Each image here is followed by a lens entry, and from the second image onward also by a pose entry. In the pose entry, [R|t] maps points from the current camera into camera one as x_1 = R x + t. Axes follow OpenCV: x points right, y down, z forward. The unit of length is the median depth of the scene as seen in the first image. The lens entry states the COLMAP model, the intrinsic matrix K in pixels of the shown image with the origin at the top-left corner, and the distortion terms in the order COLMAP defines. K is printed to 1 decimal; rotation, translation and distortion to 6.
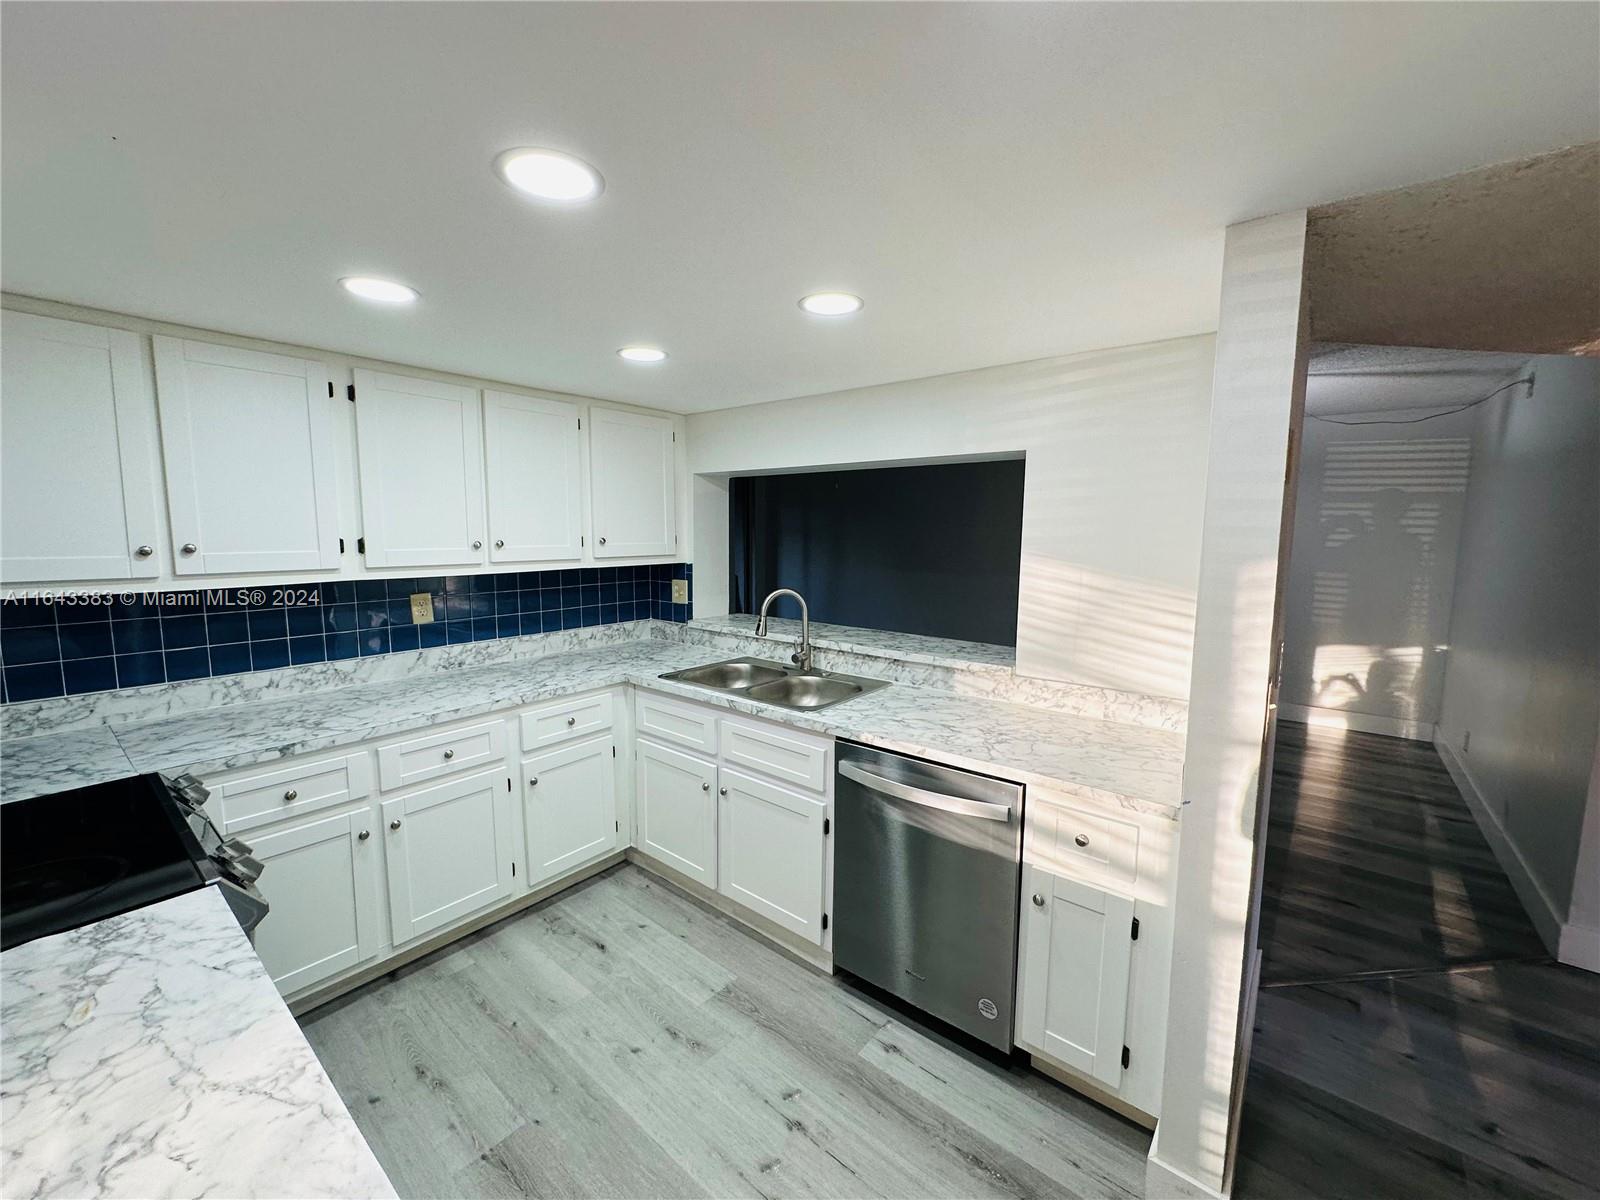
lens RADIAL K [[645.5, 0, 791.5], [0, 645.5, 598.8], [0, 0, 1]] dist [-0.003524, 0.001350]
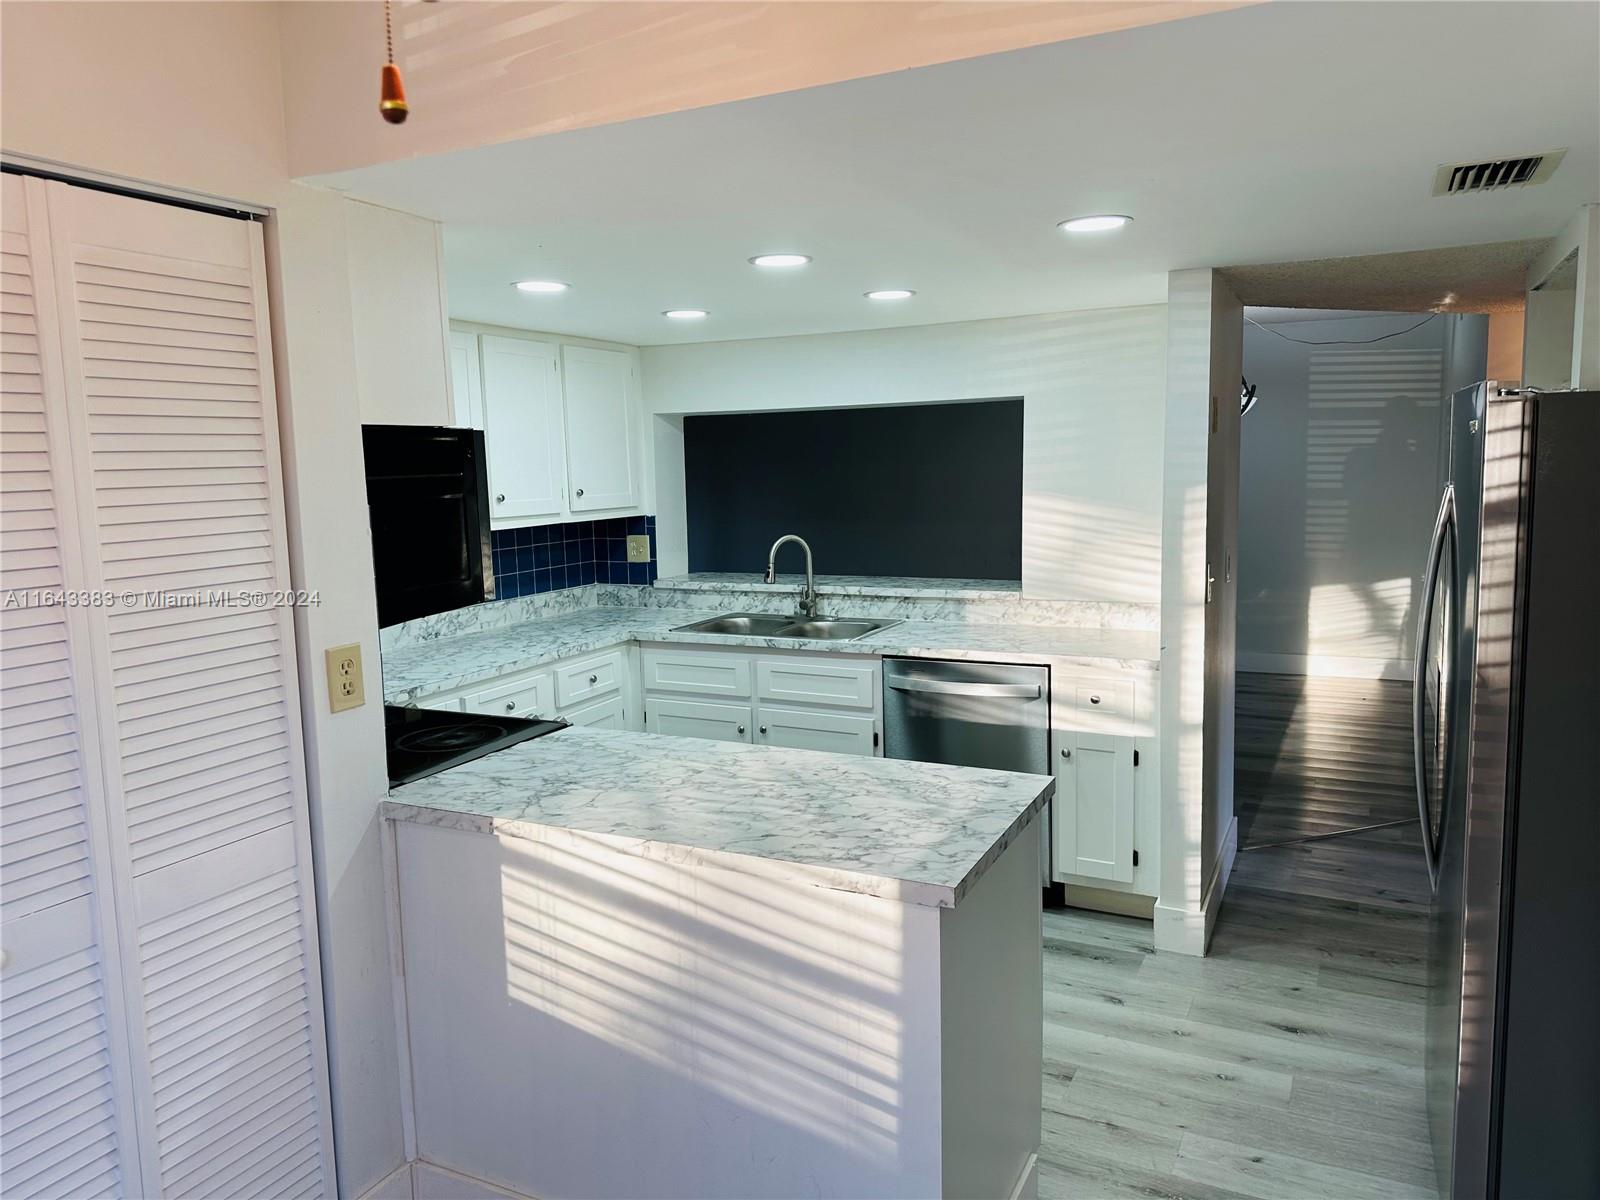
lens RADIAL K [[1106.6, 0, 799.7], [0, 1106.6, 590.3], [0, 0, 1]] dist [0.059507, -0.021508]
pose [[0.973579, -0.054942, 0.221644, -0.372401], [0.054473, 0.998481, 0.008235, 0.055977], [-0.221760, 0.004056, 0.975093, -0.642560]]
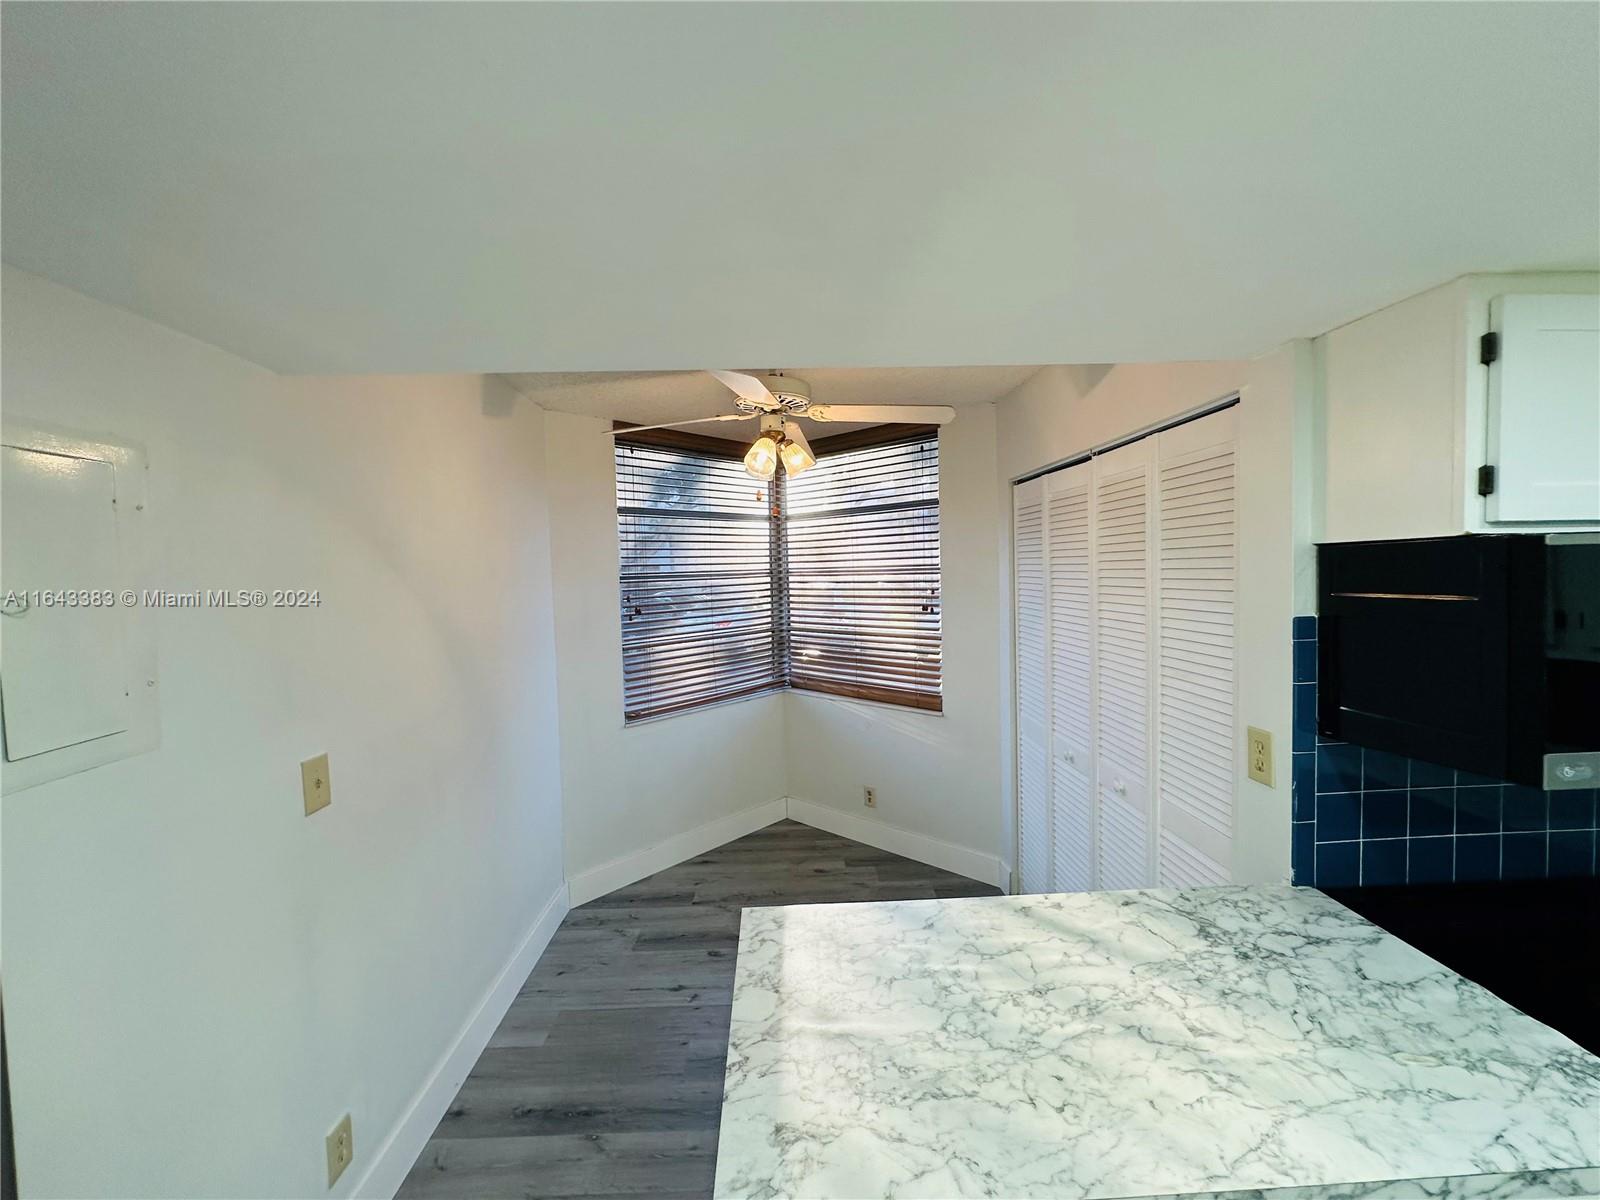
lens RADIAL K [[645.5, 0, 800.1], [0, 645.5, 598.5], [0, 0, 1]] dist [-0.003524, 0.001350]
pose [[-0.752287, 0.040563, -0.657586, 0.116958], [-0.053220, 0.991100, 0.122020, -0.066954], [0.656682, 0.126791, -0.743433, 0.298531]]
